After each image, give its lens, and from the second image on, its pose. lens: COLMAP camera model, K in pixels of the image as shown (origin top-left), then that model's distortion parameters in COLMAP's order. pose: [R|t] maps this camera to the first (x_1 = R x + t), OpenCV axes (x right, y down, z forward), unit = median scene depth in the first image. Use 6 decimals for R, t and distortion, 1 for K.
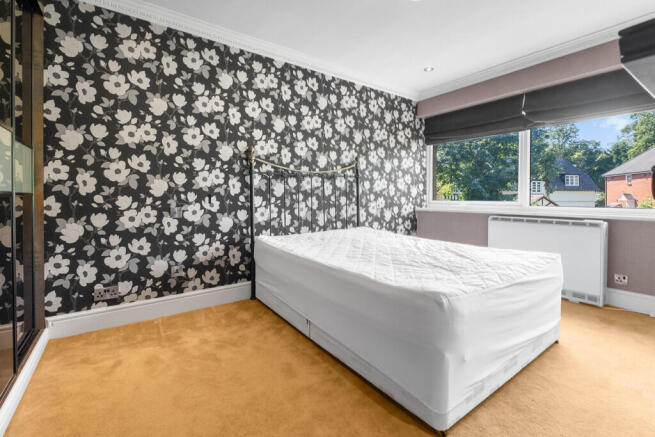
lens RADIAL K [[287.6, 0, 327.8], [0, 287.6, 226.1], [0, 0, 1]] dist [-0.000326, -0.000343]
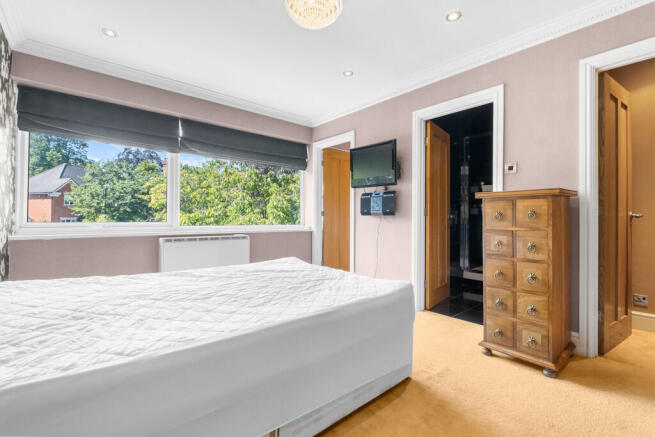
lens RADIAL K [[299.2, 0, 327.5], [0, 299.2, 218.5], [0, 0, 1]] dist [-0.000481, -0.000142]
pose [[-0.111516, -0.001680, 0.993761, -0.455084], [0.097127, 0.995192, 0.012581, -0.061246], [-0.989005, 0.097924, -0.110817, 0.627416]]
